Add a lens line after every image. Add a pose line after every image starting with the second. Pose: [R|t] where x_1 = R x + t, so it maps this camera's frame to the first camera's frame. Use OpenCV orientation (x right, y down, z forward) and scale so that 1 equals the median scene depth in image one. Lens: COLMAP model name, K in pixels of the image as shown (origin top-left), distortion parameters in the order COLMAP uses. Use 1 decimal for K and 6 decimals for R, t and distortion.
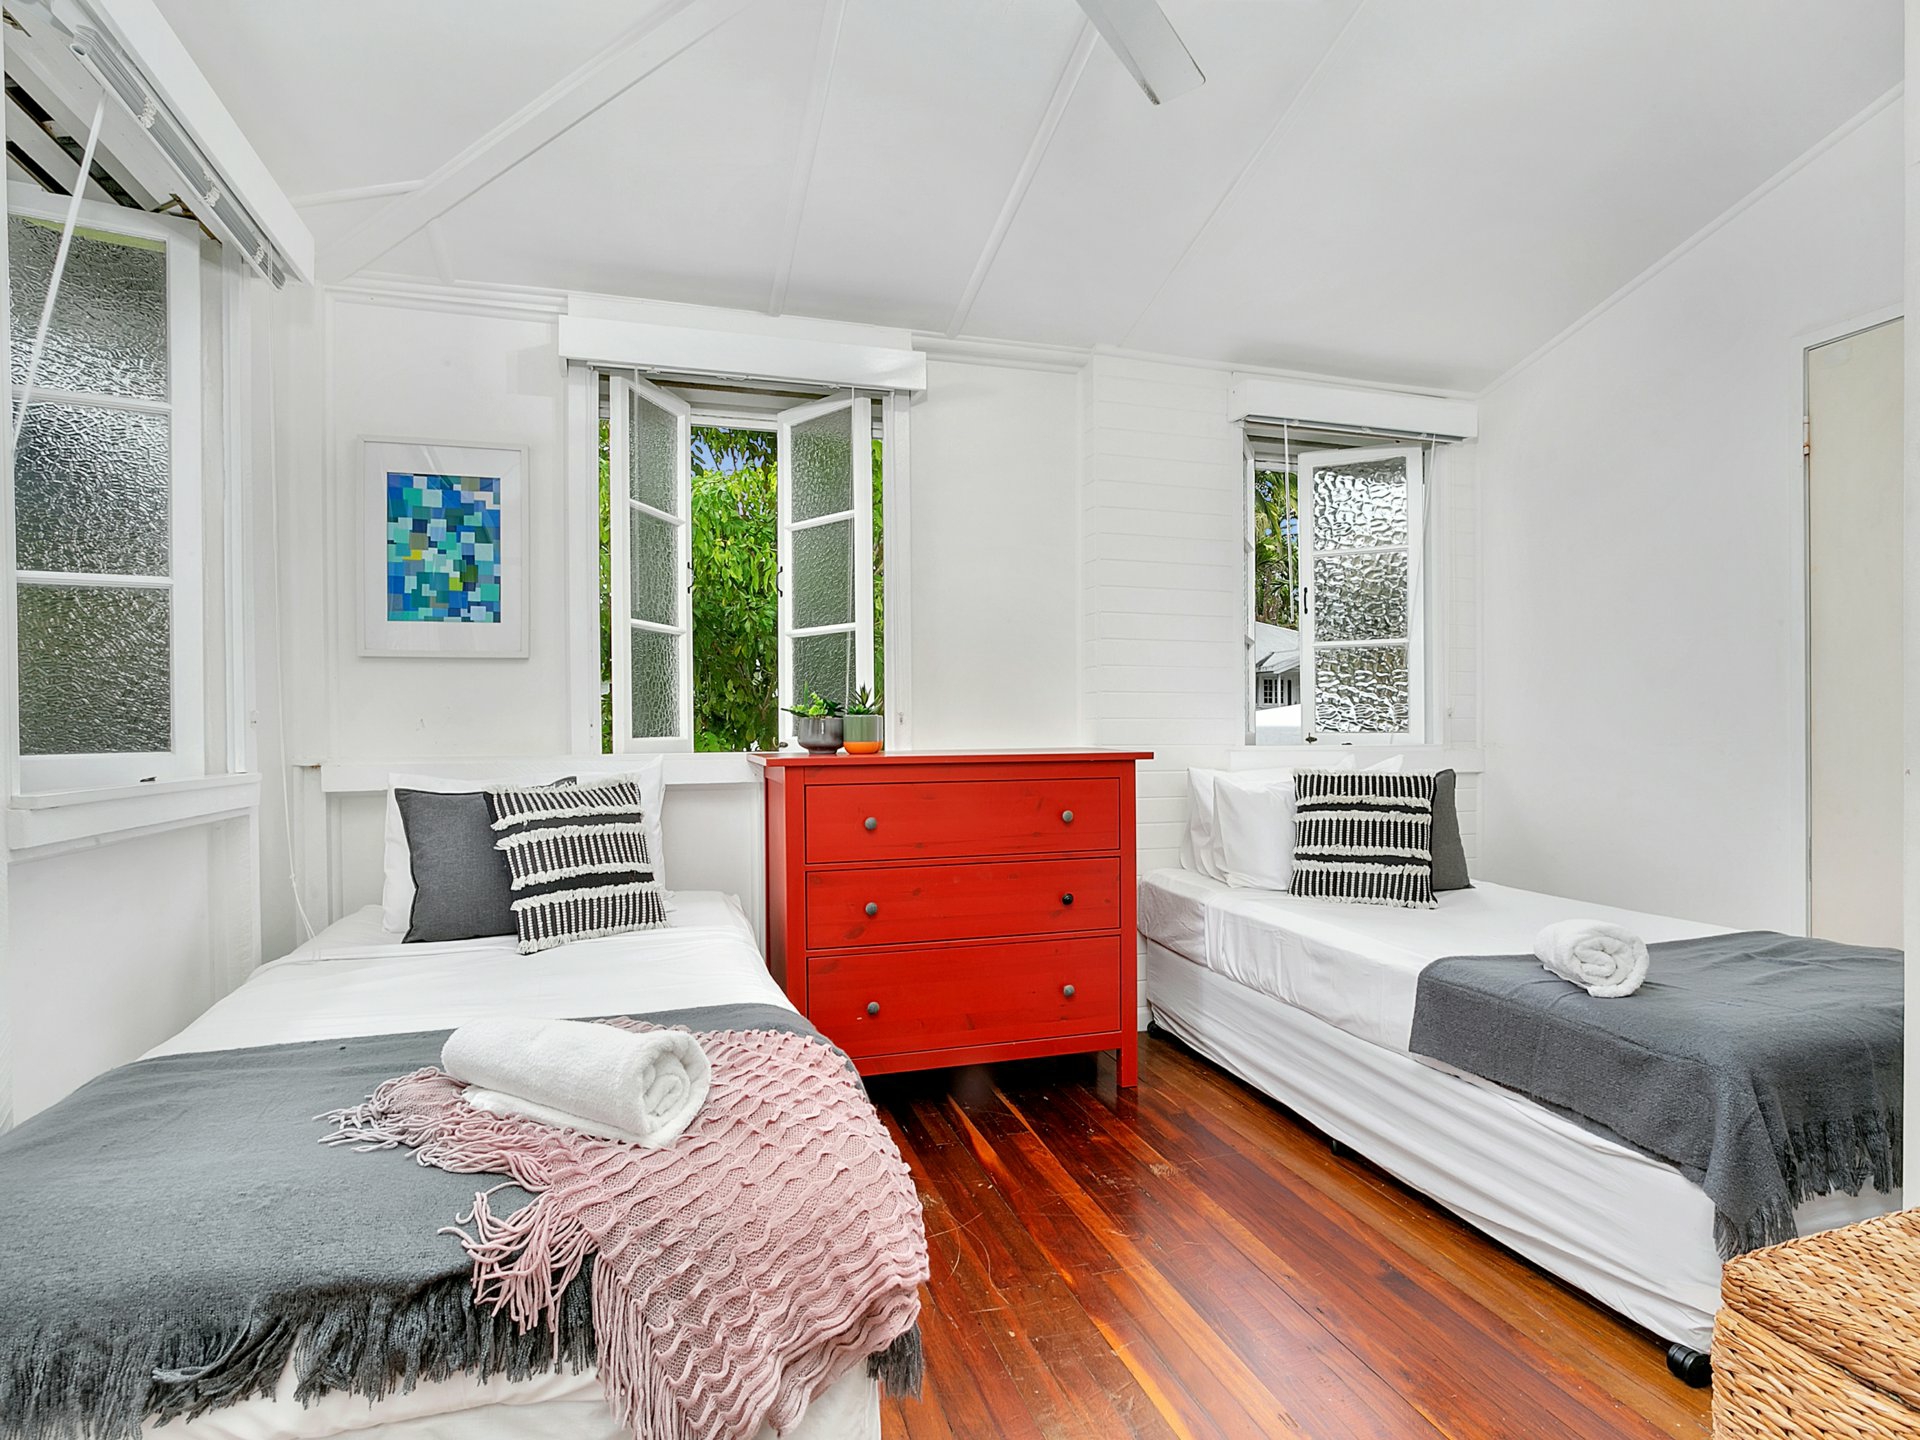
lens RADIAL K [[1045.0, 0, 965.7], [0, 1045.0, 726.7], [0, 0, 1]] dist [-0.006886, 0.004764]
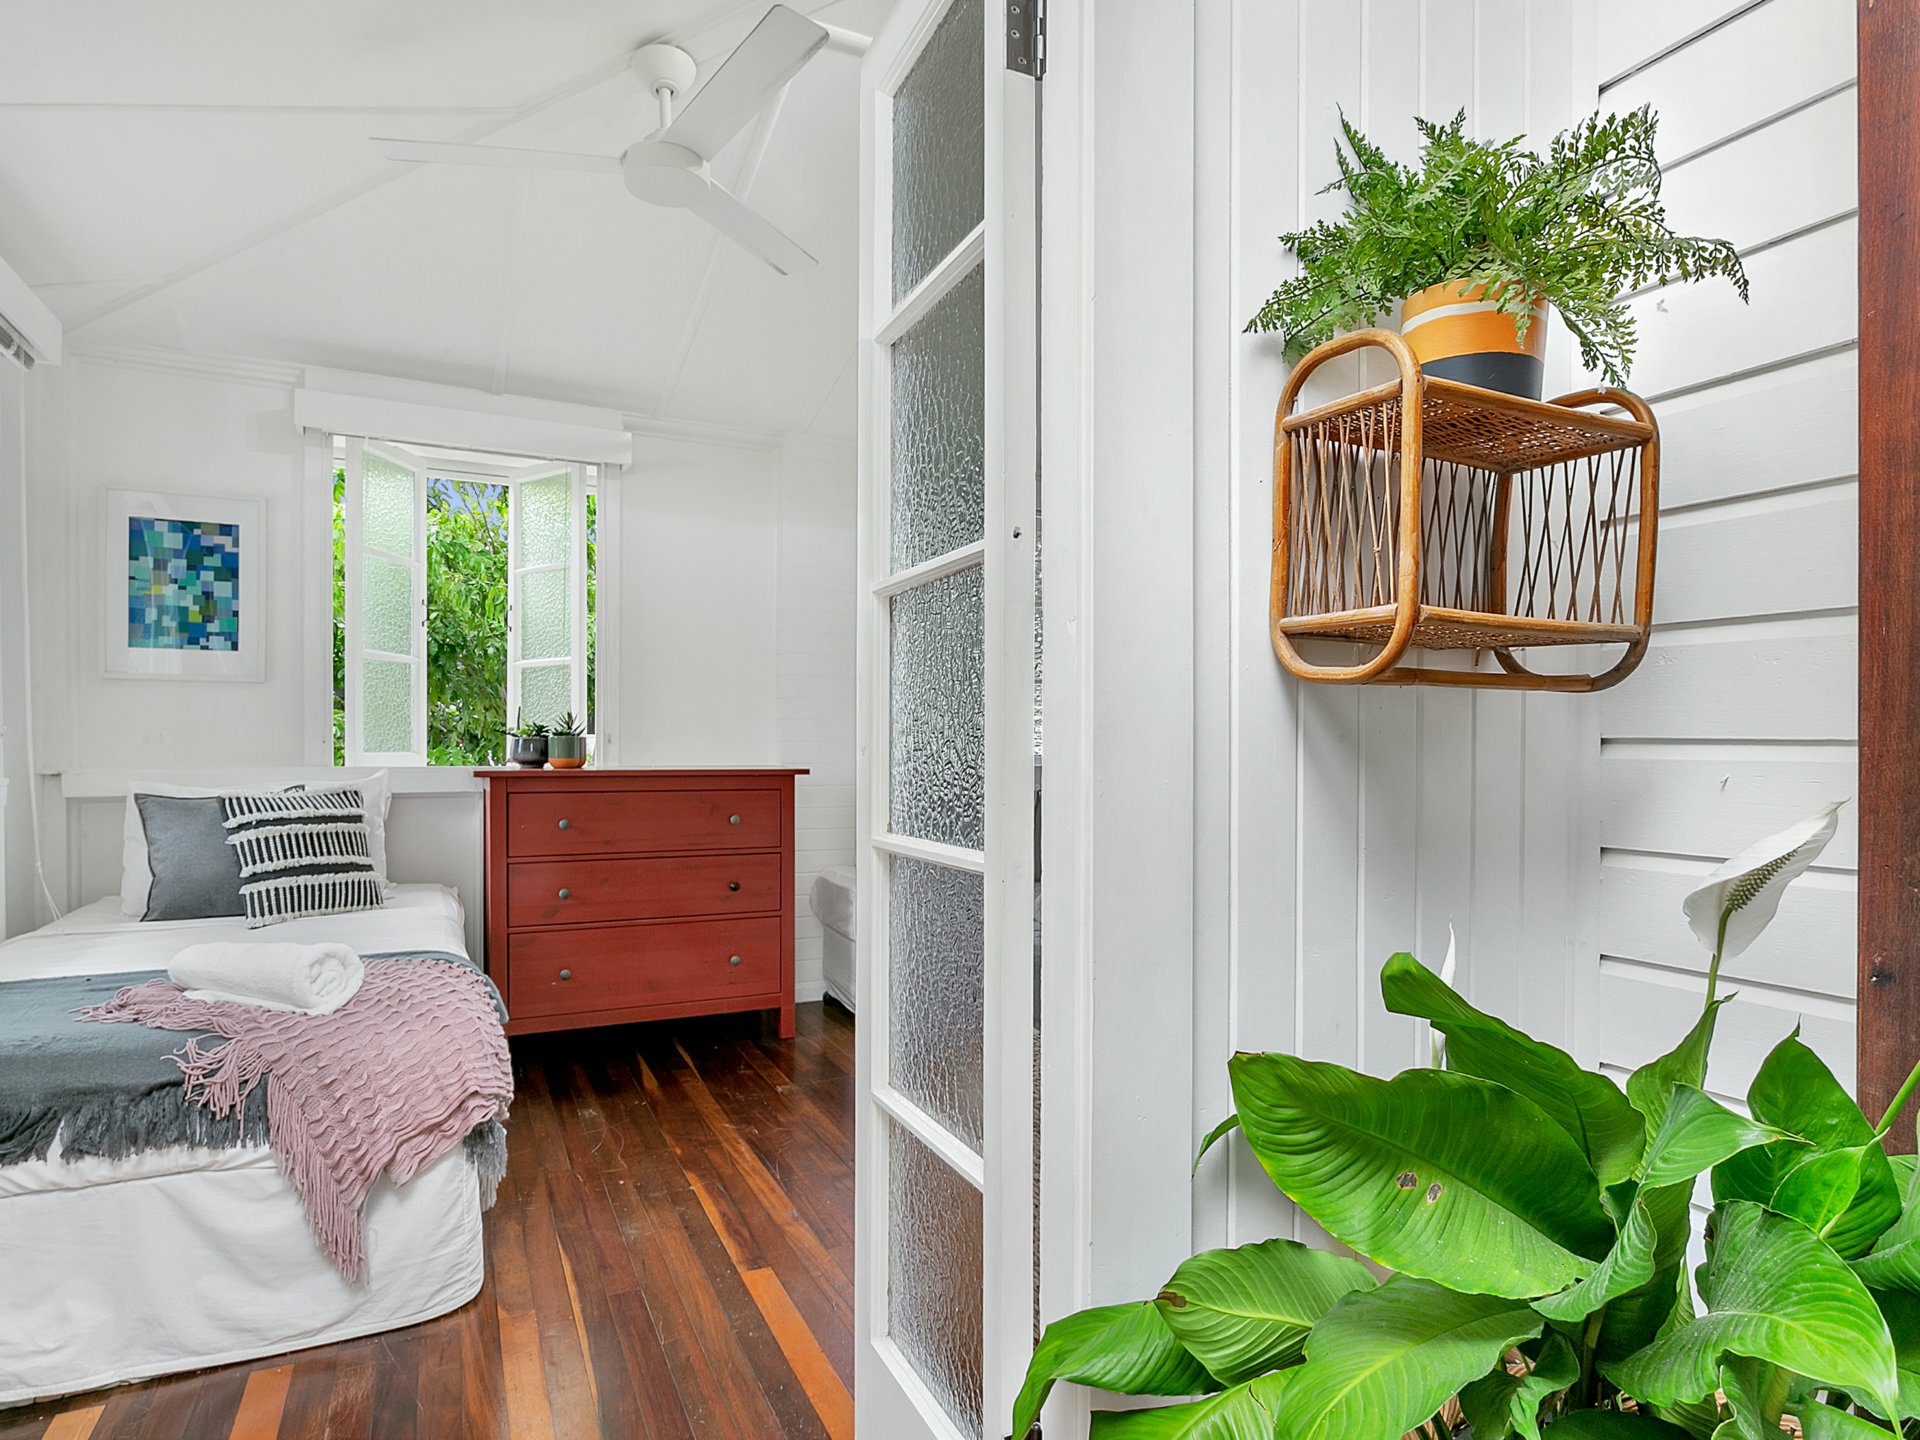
lens RADIAL K [[1045.0, 0, 948.3], [0, 1045.0, 751.7], [0, 0, 1]] dist [-0.006886, 0.004764]
pose [[0.986765, 0.012002, 0.161710, 0.174357], [-0.012450, 0.999921, 0.001757, -0.000752], [-0.161676, -0.003747, 0.986837, -0.319137]]
